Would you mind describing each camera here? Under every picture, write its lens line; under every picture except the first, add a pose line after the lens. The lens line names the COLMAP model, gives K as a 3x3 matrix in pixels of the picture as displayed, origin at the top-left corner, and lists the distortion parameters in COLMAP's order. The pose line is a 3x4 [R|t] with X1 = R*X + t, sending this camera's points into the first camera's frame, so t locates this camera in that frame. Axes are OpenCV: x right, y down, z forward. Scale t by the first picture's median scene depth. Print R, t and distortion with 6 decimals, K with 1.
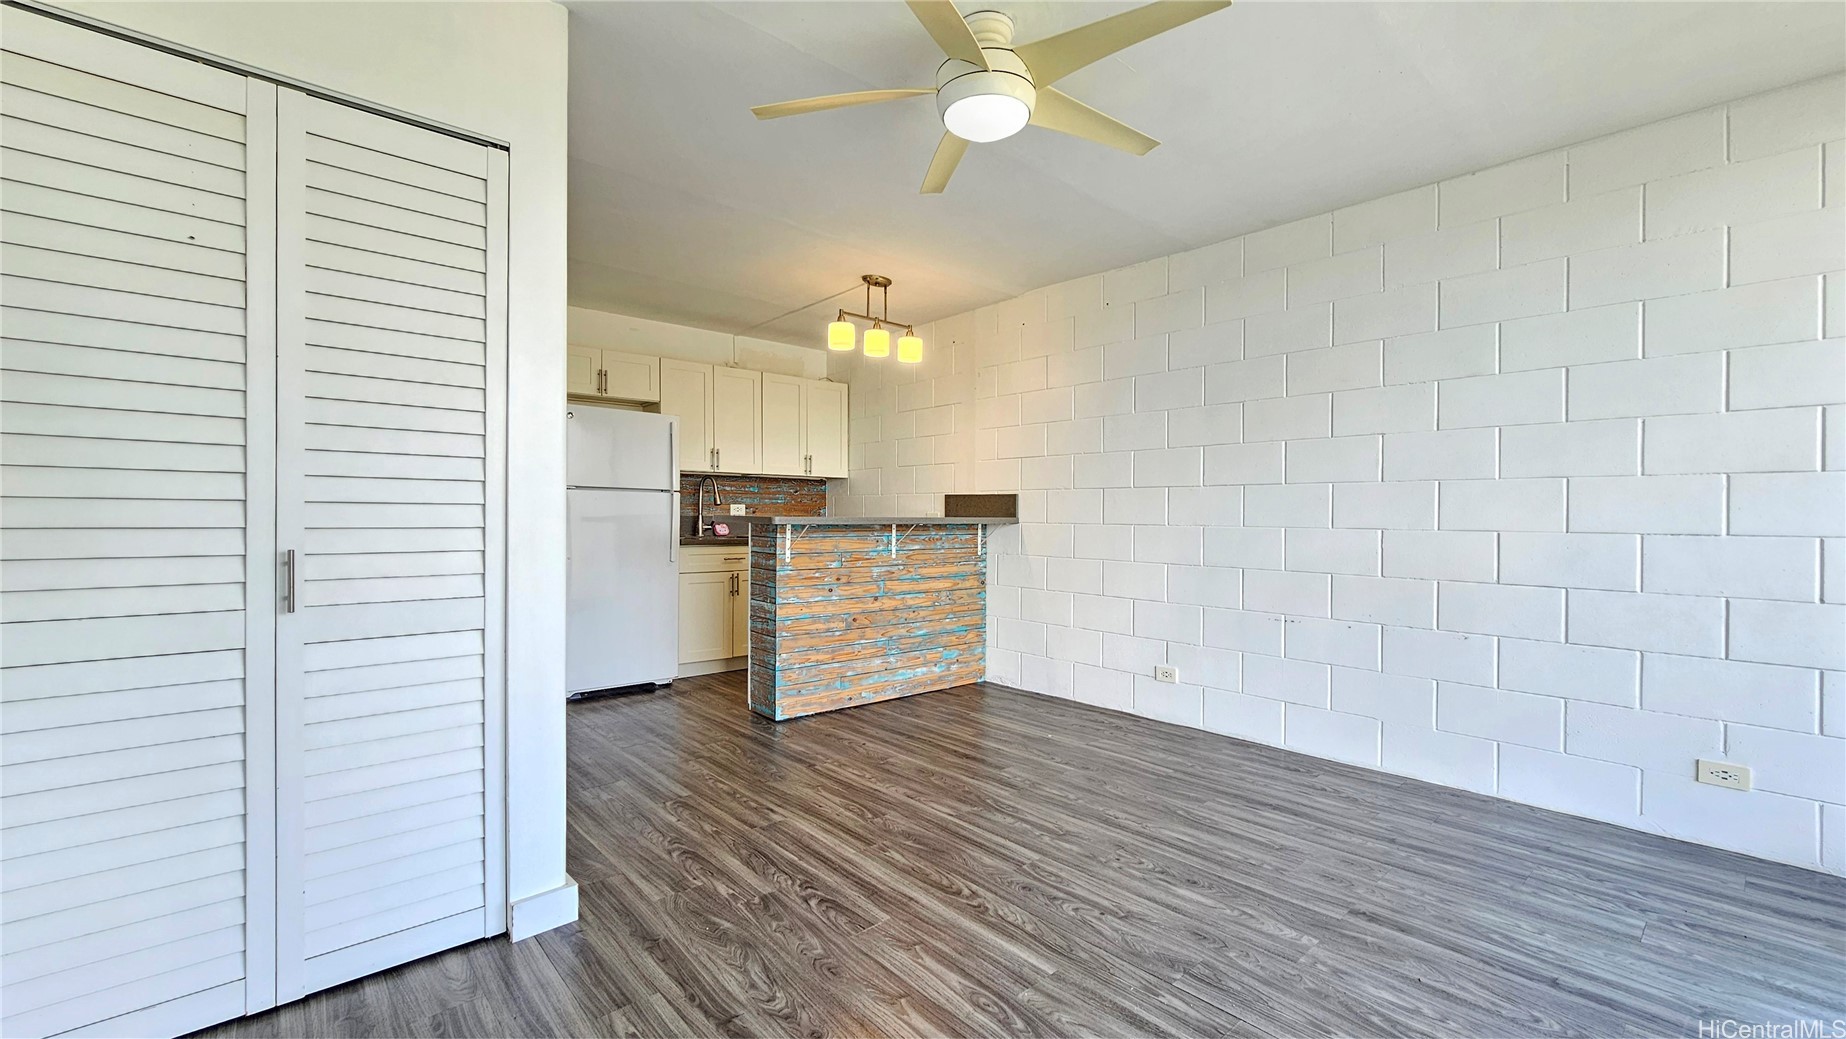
lens RADIAL K [[759.4, 0, 921.9], [0, 759.4, 555.4], [0, 0, 1]] dist [-0.000592, -0.000047]
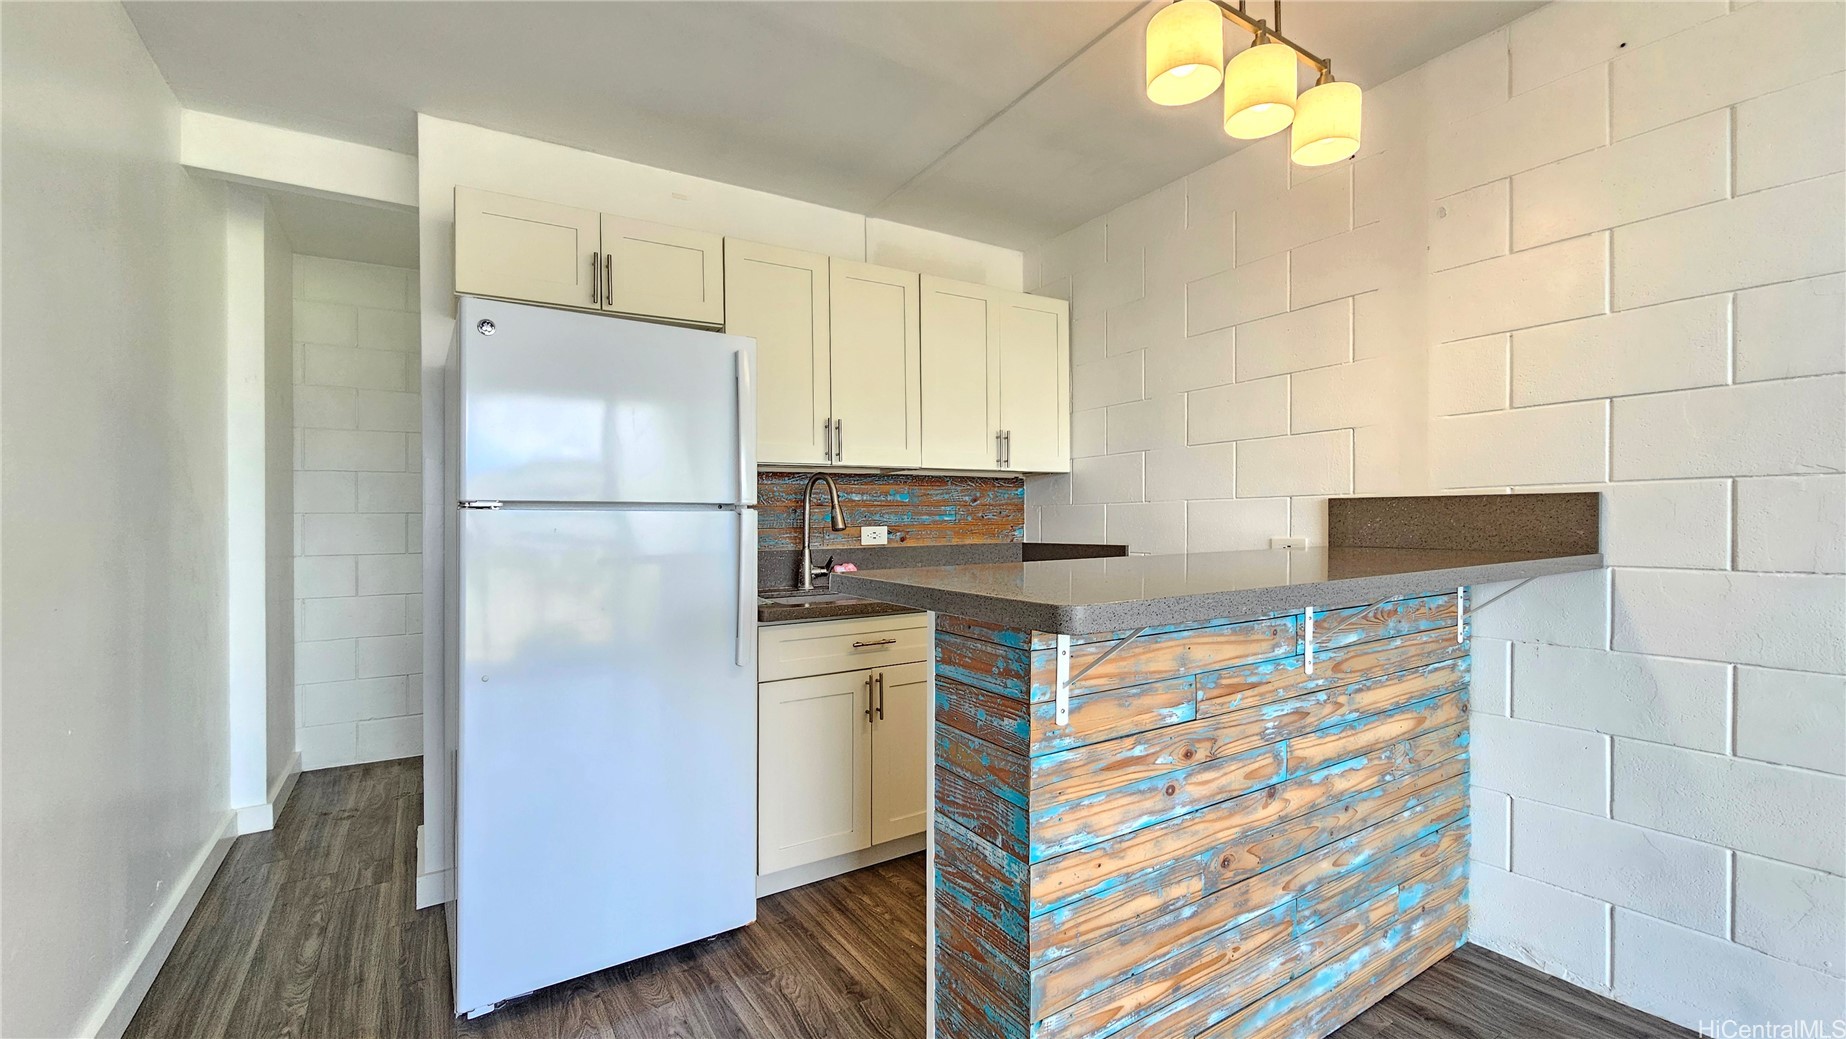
lens RADIAL K [[755.6, 0, 914.3], [0, 755.6, 516.4], [0, 0, 1]] dist [-0.000502, -0.000151]
pose [[0.987710, -0.021619, -0.154792, -0.161835], [0.012533, 0.998153, -0.059437, -0.051711], [0.155791, 0.056766, 0.986158, 0.585686]]
